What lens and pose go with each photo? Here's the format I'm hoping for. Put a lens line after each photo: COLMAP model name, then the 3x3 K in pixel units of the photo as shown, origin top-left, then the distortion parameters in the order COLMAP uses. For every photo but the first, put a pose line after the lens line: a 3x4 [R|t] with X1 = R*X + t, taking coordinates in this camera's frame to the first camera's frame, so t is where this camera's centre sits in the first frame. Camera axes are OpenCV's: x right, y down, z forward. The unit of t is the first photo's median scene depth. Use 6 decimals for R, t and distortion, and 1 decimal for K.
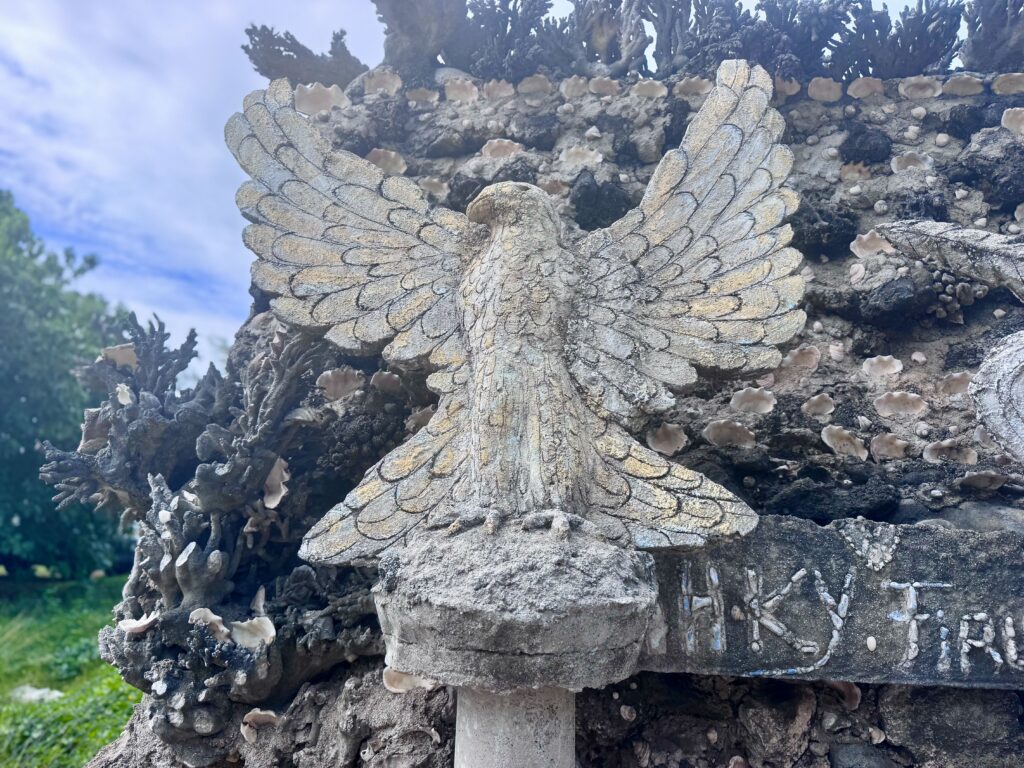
lens RADIAL K [[734.8, 0, 512.0], [0, 734.8, 384.0], [0, 0, 1]] dist [-0.006453, -0.007112]
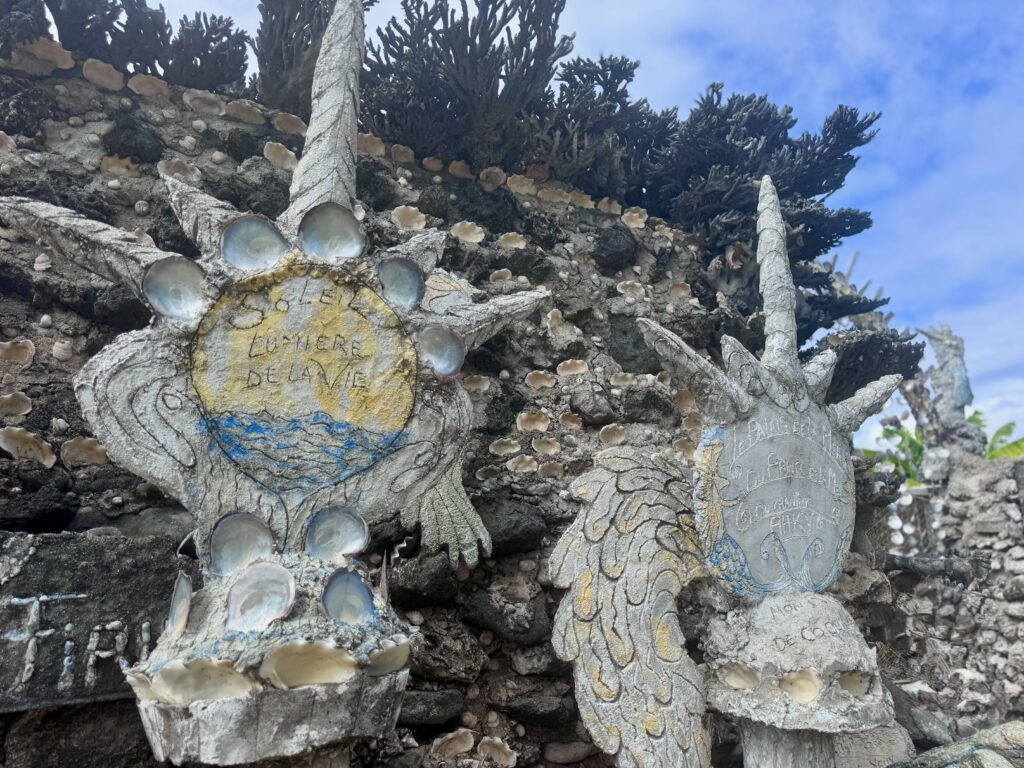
lens RADIAL K [[734.8, 0, 512.0], [0, 734.8, 384.0], [0, 0, 1]] dist [-0.006453, -0.007112]
pose [[0.778179, 0.074024, 0.623665, 0.375734], [-0.054034, 0.997239, -0.050943, 0.018272], [-0.625714, 0.005944, 0.780030, -0.078104]]
